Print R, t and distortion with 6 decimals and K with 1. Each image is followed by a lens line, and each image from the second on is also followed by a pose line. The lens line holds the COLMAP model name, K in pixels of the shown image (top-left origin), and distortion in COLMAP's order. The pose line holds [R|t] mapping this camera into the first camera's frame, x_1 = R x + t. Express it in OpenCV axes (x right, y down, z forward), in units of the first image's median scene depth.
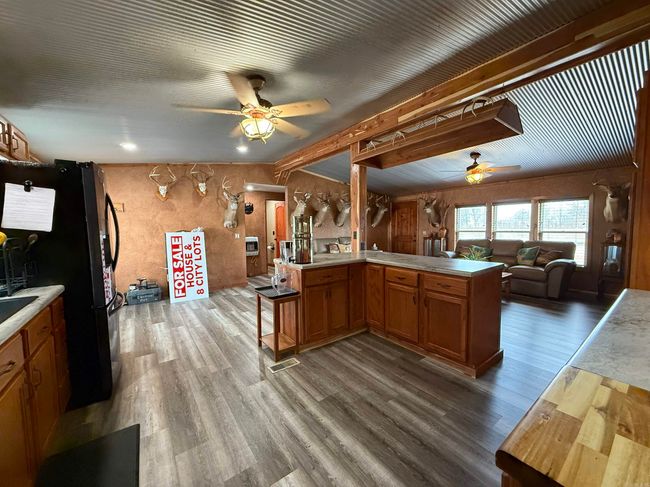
lens RADIAL K [[256.6, 0, 323.8], [0, 256.6, 244.7], [0, 0, 1]] dist [0.002542, -0.000176]
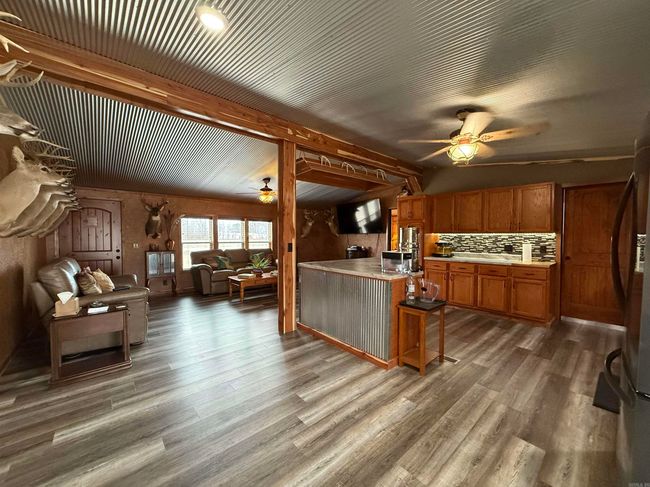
lens RADIAL K [[256.6, 0, 322.7], [0, 256.6, 245.0], [0, 0, 1]] dist [0.002542, -0.000176]
pose [[-0.081849, -0.019616, 0.996452, -0.749114], [0.067283, 0.997417, 0.025161, -0.059514], [-0.994371, 0.069104, -0.080318, 0.960170]]
